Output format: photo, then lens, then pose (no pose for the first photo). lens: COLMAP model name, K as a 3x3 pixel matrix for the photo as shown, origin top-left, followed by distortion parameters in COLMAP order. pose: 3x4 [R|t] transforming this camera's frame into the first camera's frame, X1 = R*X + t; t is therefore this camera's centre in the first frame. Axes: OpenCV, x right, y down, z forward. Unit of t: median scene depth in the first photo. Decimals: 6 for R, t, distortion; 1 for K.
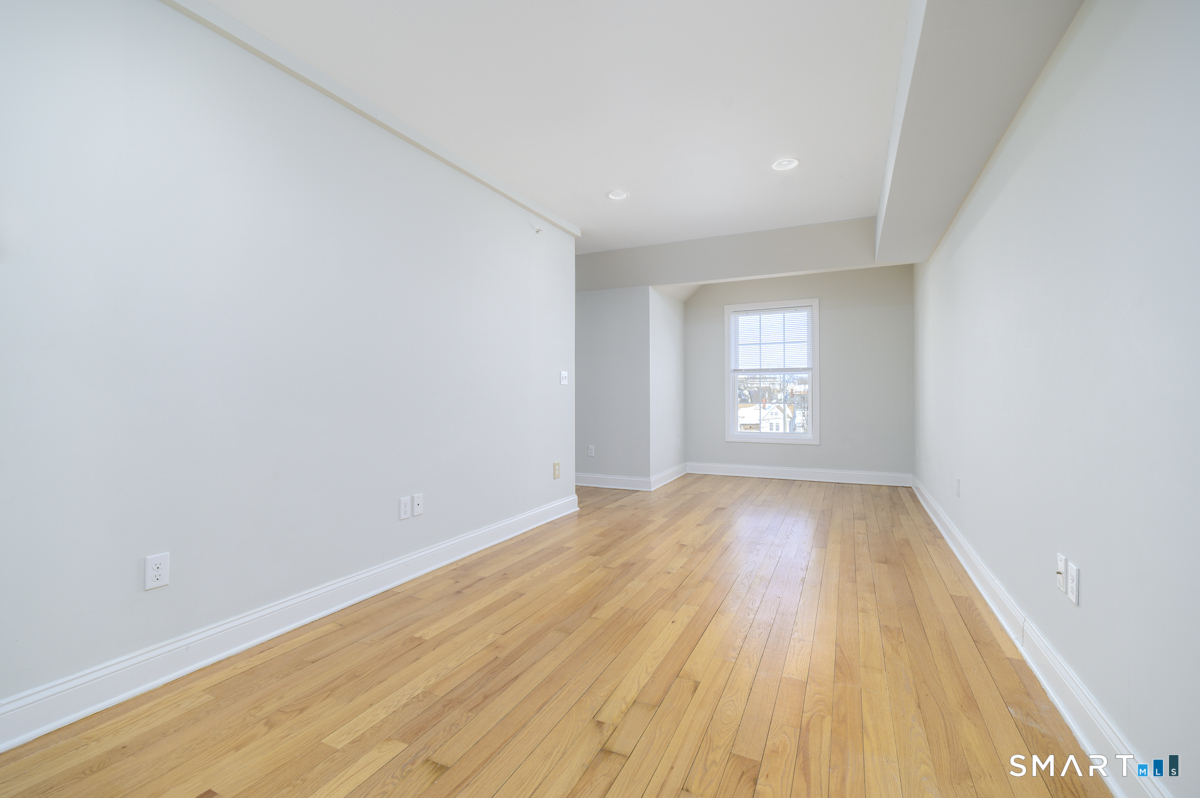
lens RADIAL K [[525.2, 0, 599.9], [0, 525.2, 397.4], [0, 0, 1]] dist [0.001233, -0.002322]
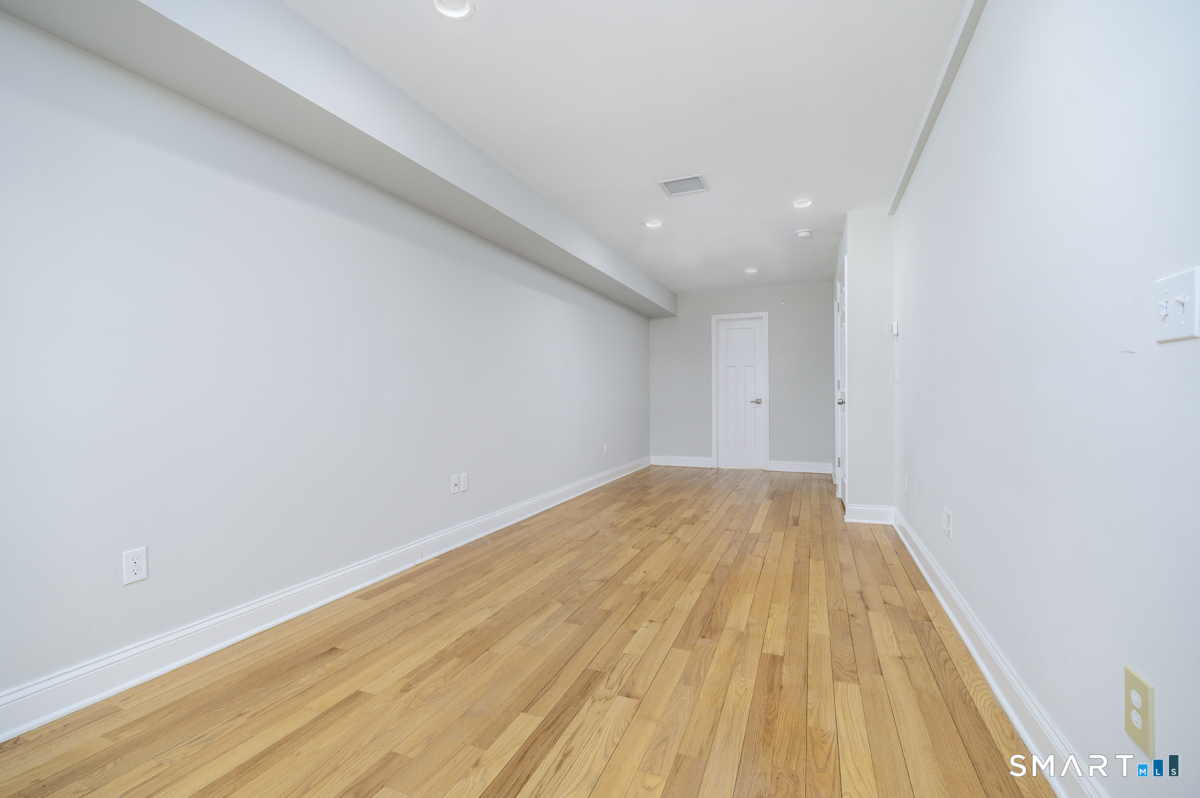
lens RADIAL K [[525.2, 0, 599.9], [0, 525.2, 396.8], [0, 0, 1]] dist [0.001233, -0.002322]
pose [[-0.998289, 0.008122, -0.057900, 0.284552], [0.007789, 0.999952, 0.005966, -0.009658], [0.057946, 0.005505, -0.998305, 2.014438]]
